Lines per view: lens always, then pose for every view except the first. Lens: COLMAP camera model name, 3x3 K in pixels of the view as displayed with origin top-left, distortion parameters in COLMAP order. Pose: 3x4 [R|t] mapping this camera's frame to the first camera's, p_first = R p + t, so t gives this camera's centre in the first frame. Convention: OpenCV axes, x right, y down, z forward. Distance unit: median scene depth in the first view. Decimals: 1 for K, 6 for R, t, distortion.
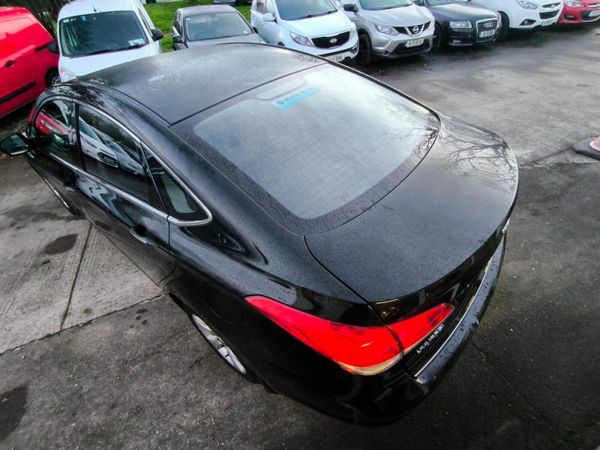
lens RADIAL K [[273.9, 0, 298.5], [0, 273.9, 231.4], [0, 0, 1]] dist [-0.003427, 0.002119]
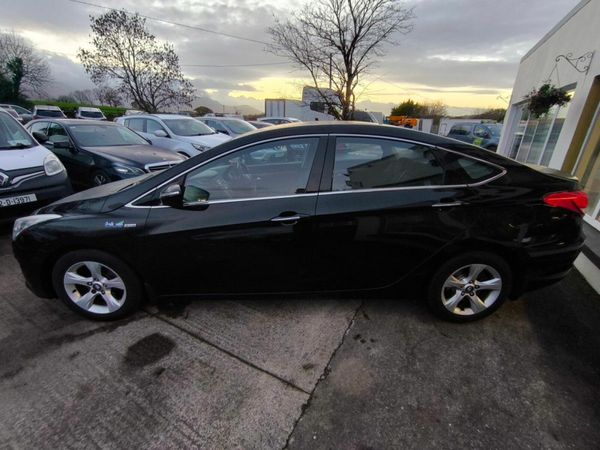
lens RADIAL K [[273.9, 0, 302.8], [0, 273.9, 230.4], [0, 0, 1]] dist [-0.003427, 0.002119]
pose [[0.770605, -0.148843, 0.619689, -1.179285], [0.374625, 0.892412, -0.251511, 0.120532], [-0.515582, 0.425966, 0.743457, 0.209441]]
